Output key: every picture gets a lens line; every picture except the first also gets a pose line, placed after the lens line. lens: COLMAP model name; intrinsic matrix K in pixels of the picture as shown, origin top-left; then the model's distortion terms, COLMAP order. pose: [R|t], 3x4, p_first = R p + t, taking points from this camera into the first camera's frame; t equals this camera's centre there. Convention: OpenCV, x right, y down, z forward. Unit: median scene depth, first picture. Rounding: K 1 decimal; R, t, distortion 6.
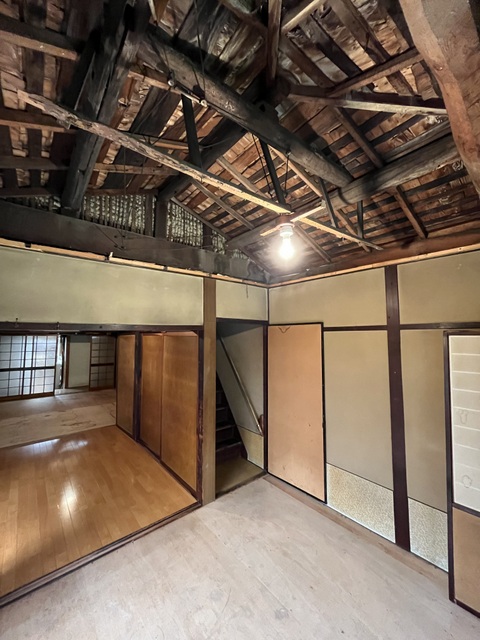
lens RADIAL K [[259.0, 0, 240.0], [0, 259.0, 318.3], [0, 0, 1]] dist [-0.002336, -0.000296]
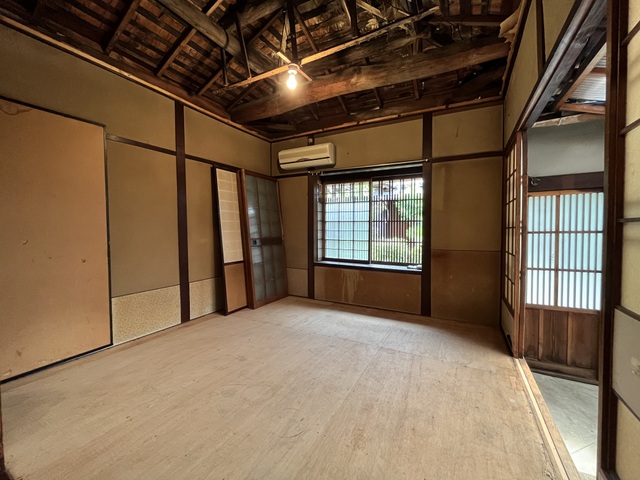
lens RADIAL K [[259.0, 0, 318.7], [0, 259.0, 239.9], [0, 0, 1]] dist [-0.002336, -0.000296]
pose [[-0.363755, -0.042049, 0.930545, -0.834324], [-0.055048, 0.998205, 0.023588, 0.384864], [-0.929867, -0.042645, -0.365417, 0.844845]]
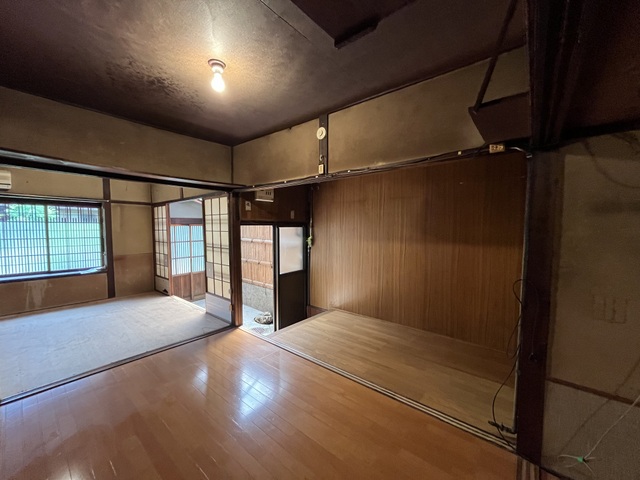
lens RADIAL K [[259.0, 0, 318.3], [0, 259.0, 241.8], [0, 0, 1]] dist [-0.002336, -0.000296]
pose [[-0.982488, 0.006123, -0.186226, -1.102673], [0.007108, 0.999964, -0.004621, 0.337358], [0.186191, -0.005864, -0.982496, 2.313962]]
